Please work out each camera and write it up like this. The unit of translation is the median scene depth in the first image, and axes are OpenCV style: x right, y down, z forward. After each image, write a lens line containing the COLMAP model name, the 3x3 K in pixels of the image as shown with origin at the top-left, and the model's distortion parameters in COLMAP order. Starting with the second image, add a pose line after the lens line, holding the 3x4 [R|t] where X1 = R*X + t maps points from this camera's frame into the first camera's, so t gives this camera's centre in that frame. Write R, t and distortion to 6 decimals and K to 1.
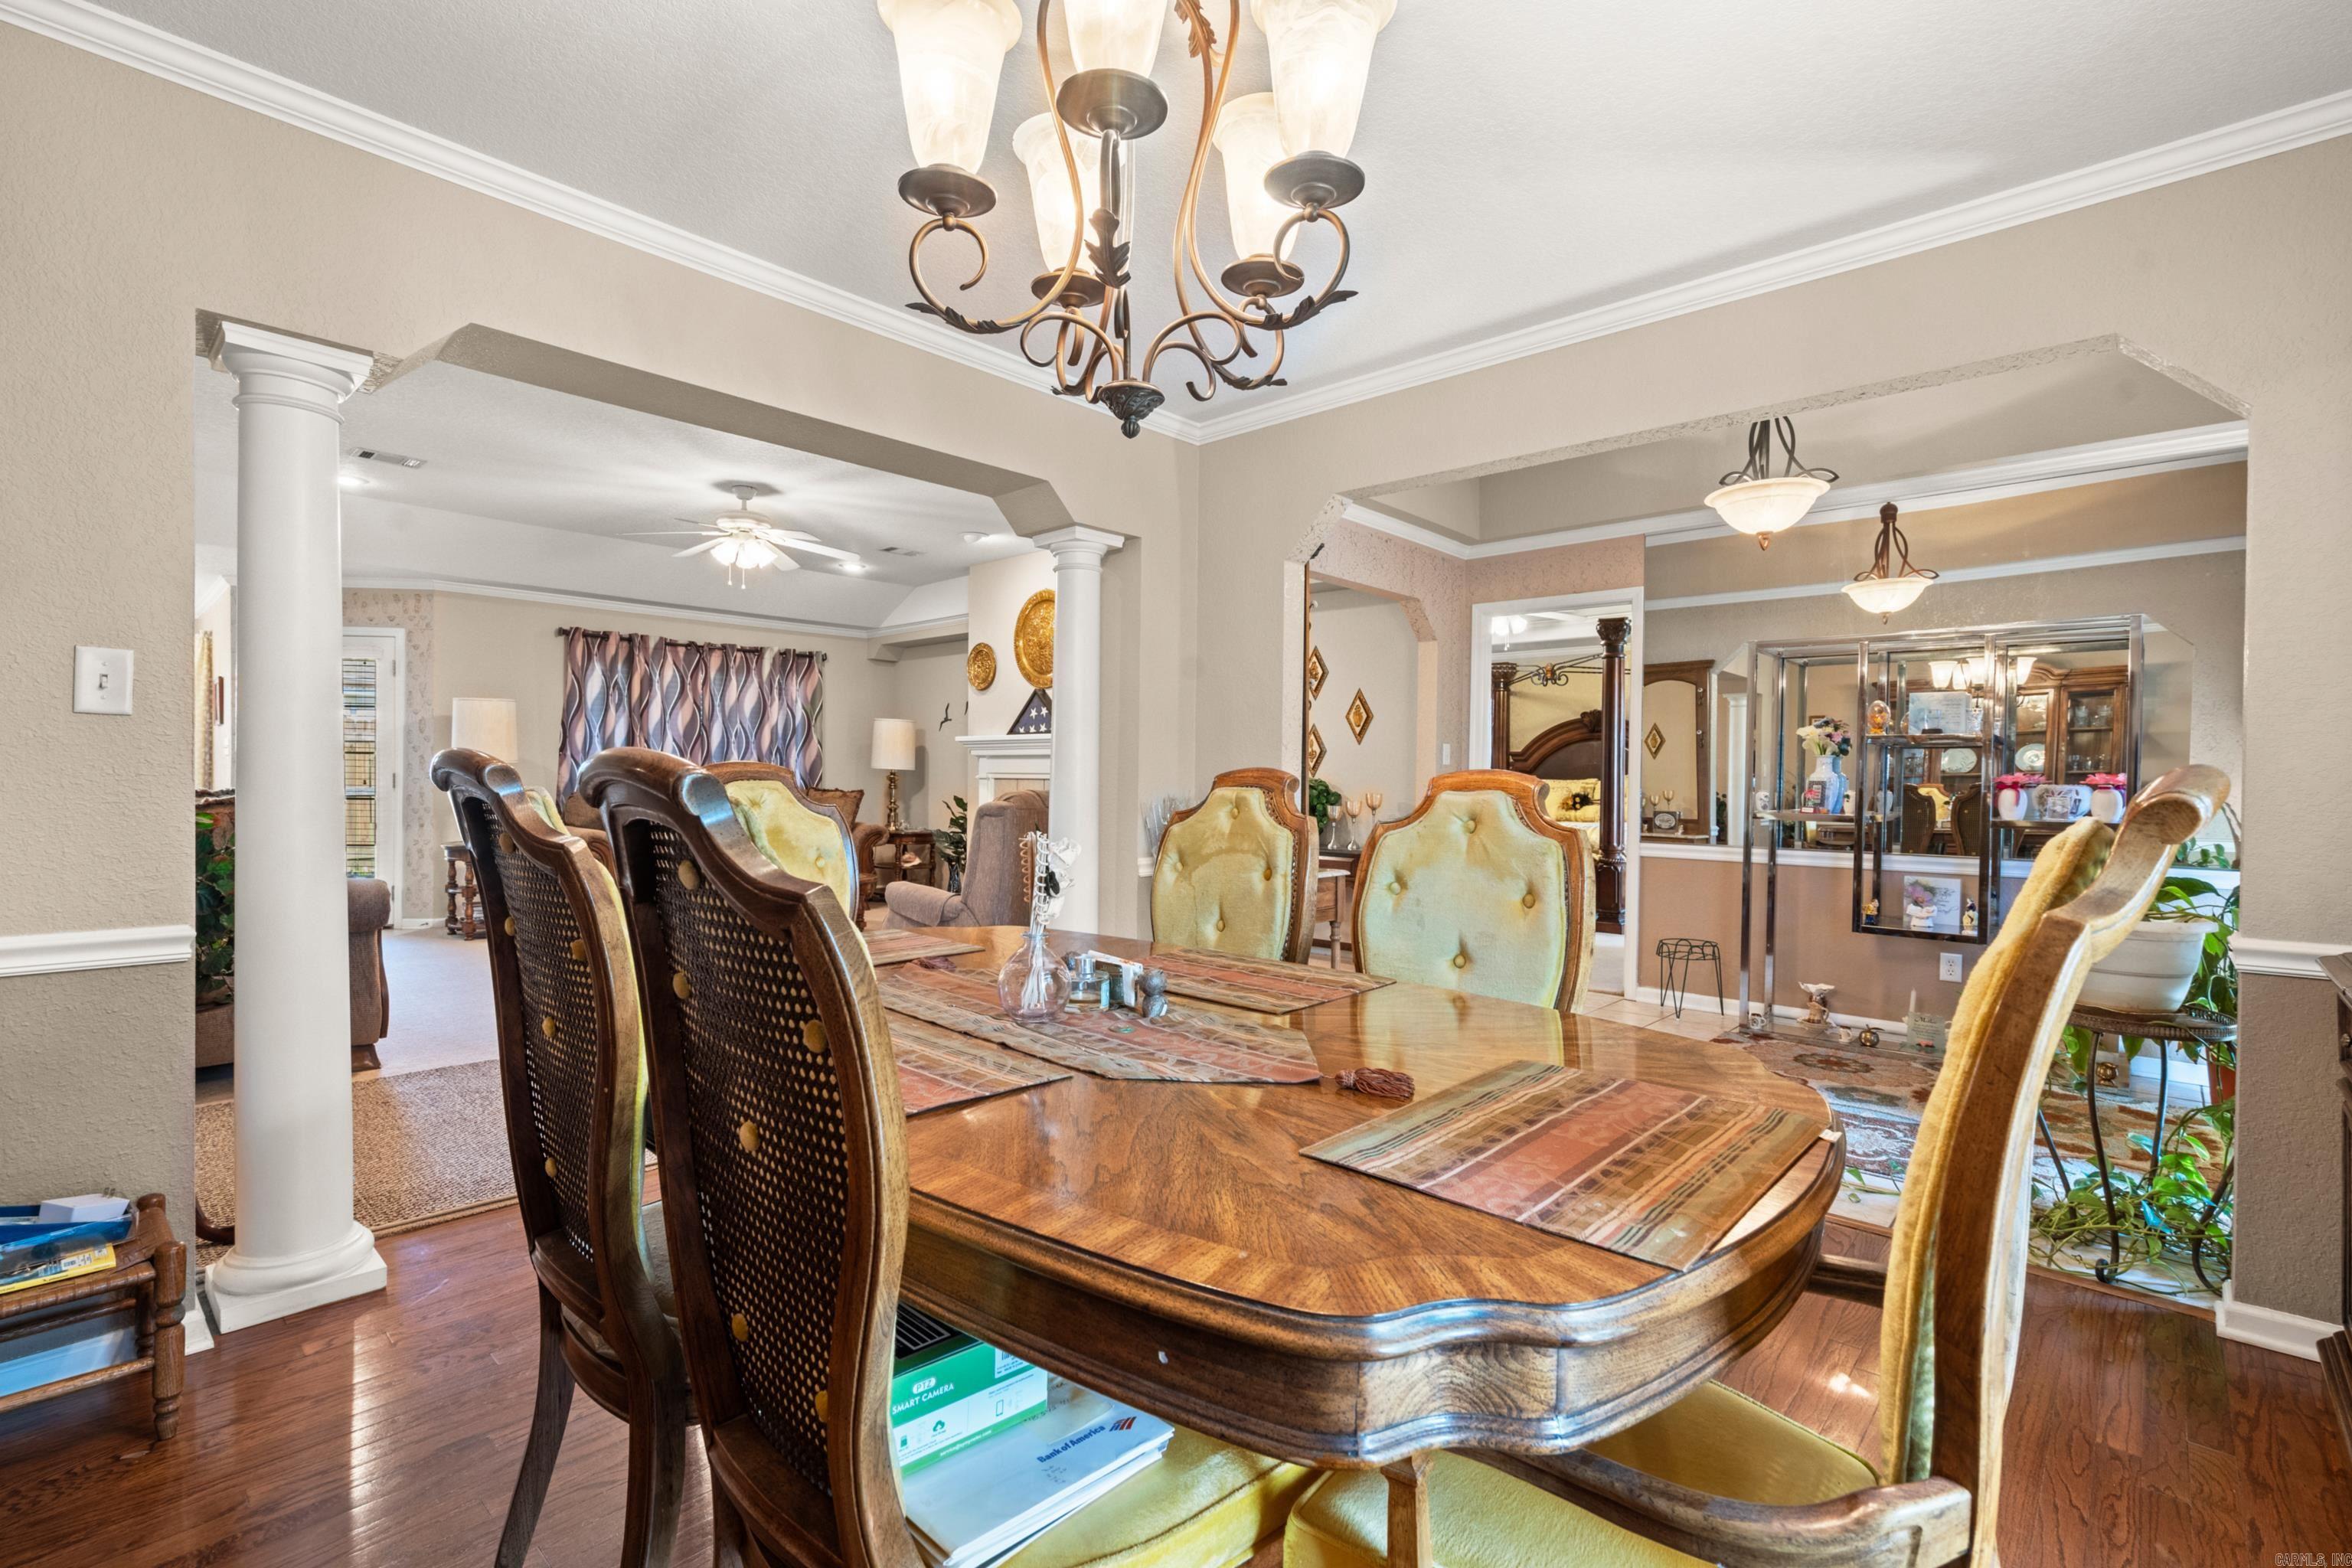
lens RADIAL K [[1071.1, 0, 1185.7], [0, 1071.1, 785.1], [0, 0, 1]] dist [-0.007315, 0.003120]
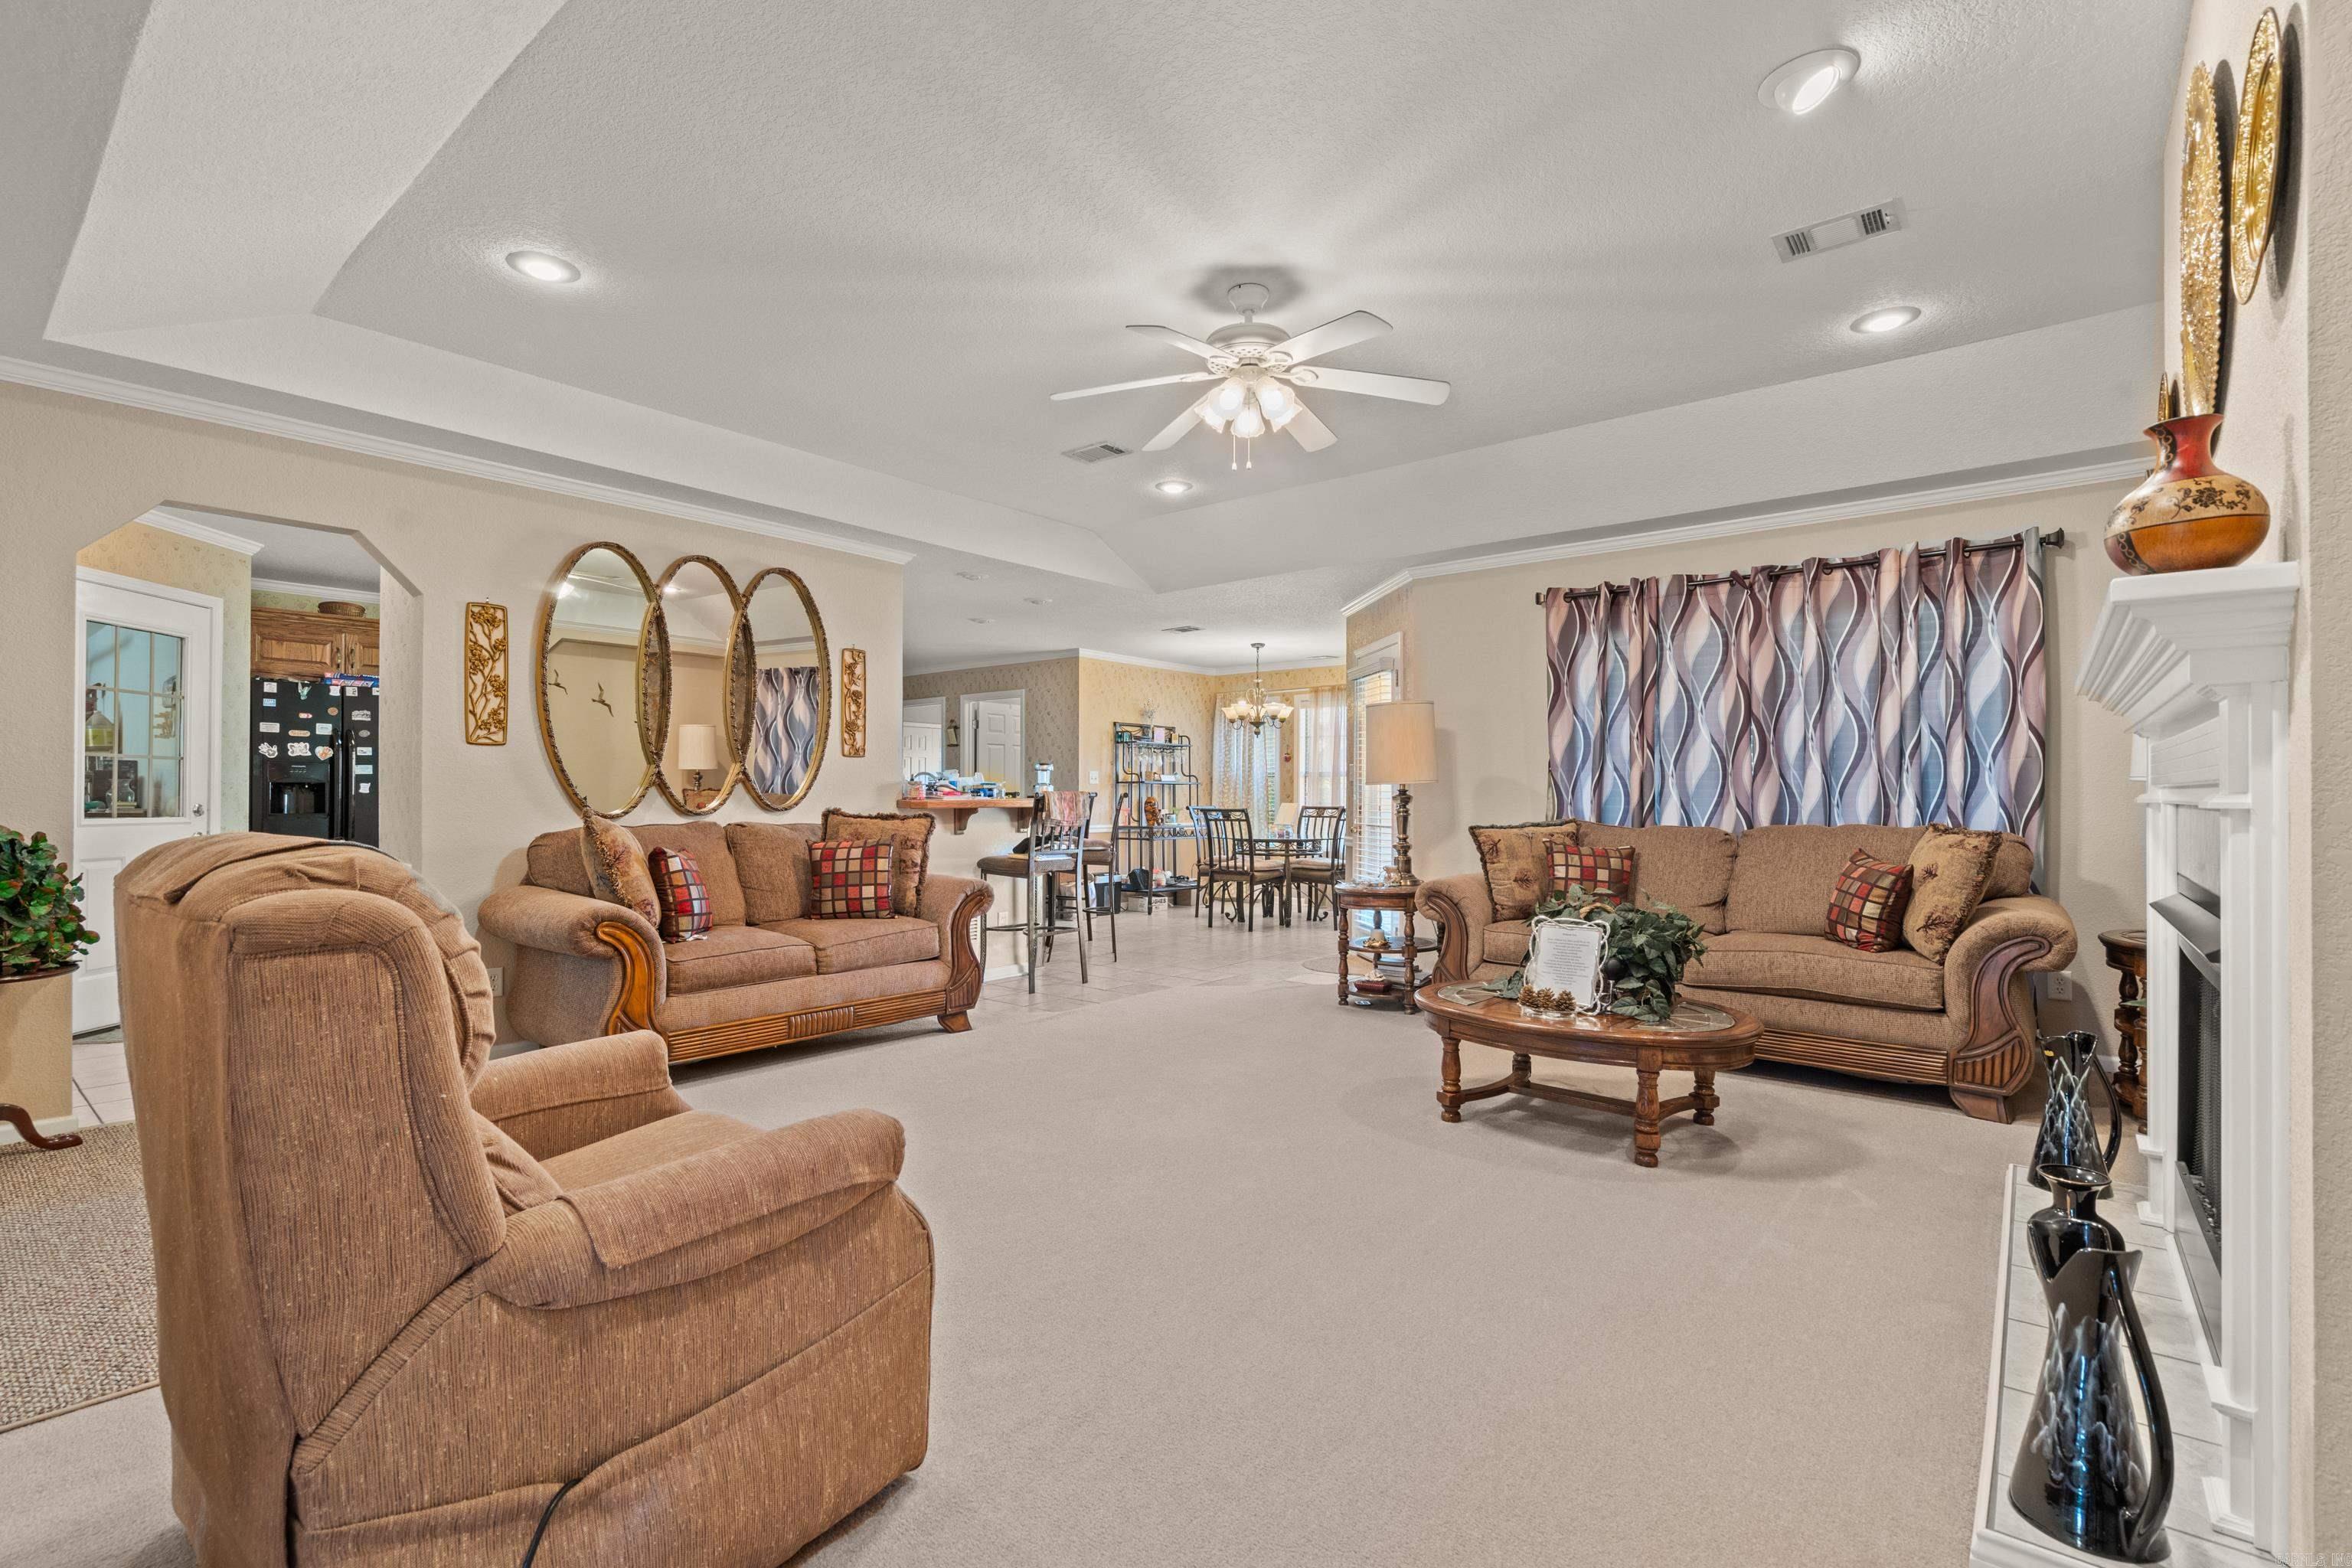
lens RADIAL K [[1071.1, 0, 1166.5], [0, 1071.1, 791.9], [0, 0, 1]] dist [-0.007315, 0.003120]
pose [[0.049818, -0.010398, -0.998704, 0.109067], [-0.008346, 0.999907, -0.010827, -0.004619], [0.998723, 0.008875, 0.049727, 0.684858]]
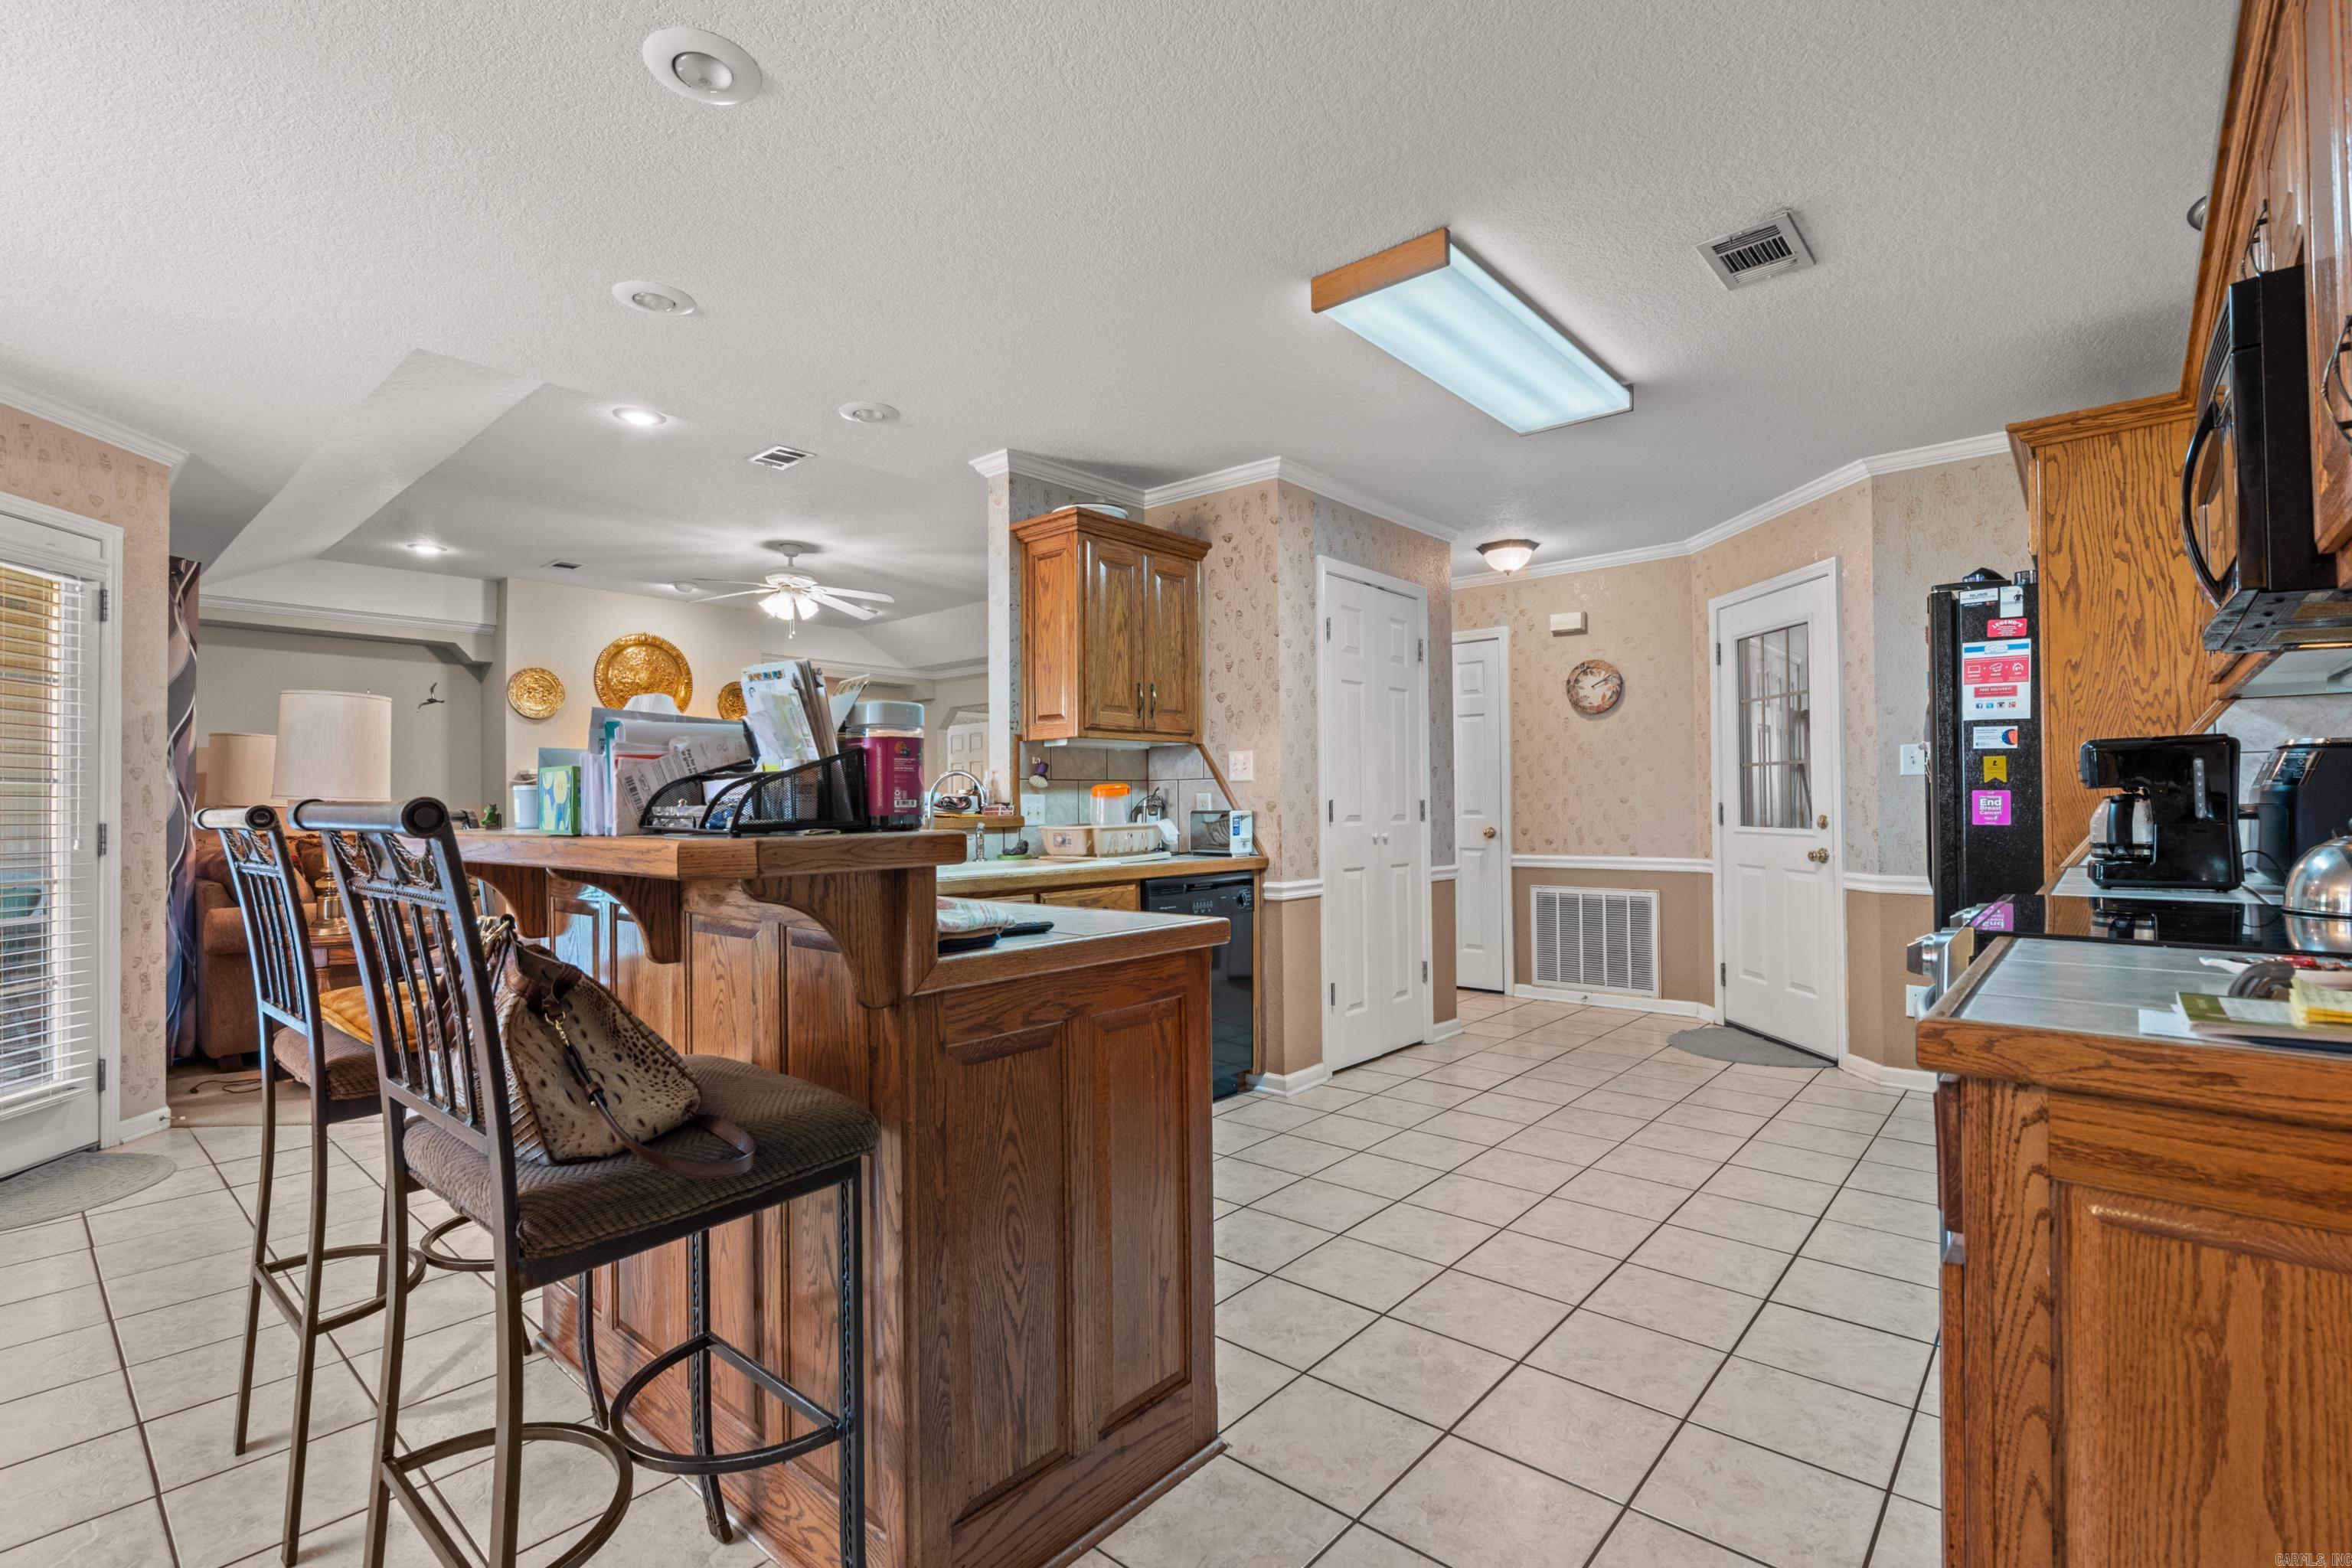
lens RADIAL K [[1071.1, 0, 1165.6], [0, 1071.1, 784.1], [0, 0, 1]] dist [-0.007315, 0.003120]
pose [[-0.012399, 0.010186, 0.999871, -1.092689], [0.016328, 0.999817, -0.009982, -0.014731], [-0.999790, 0.016202, -0.012563, 0.471886]]
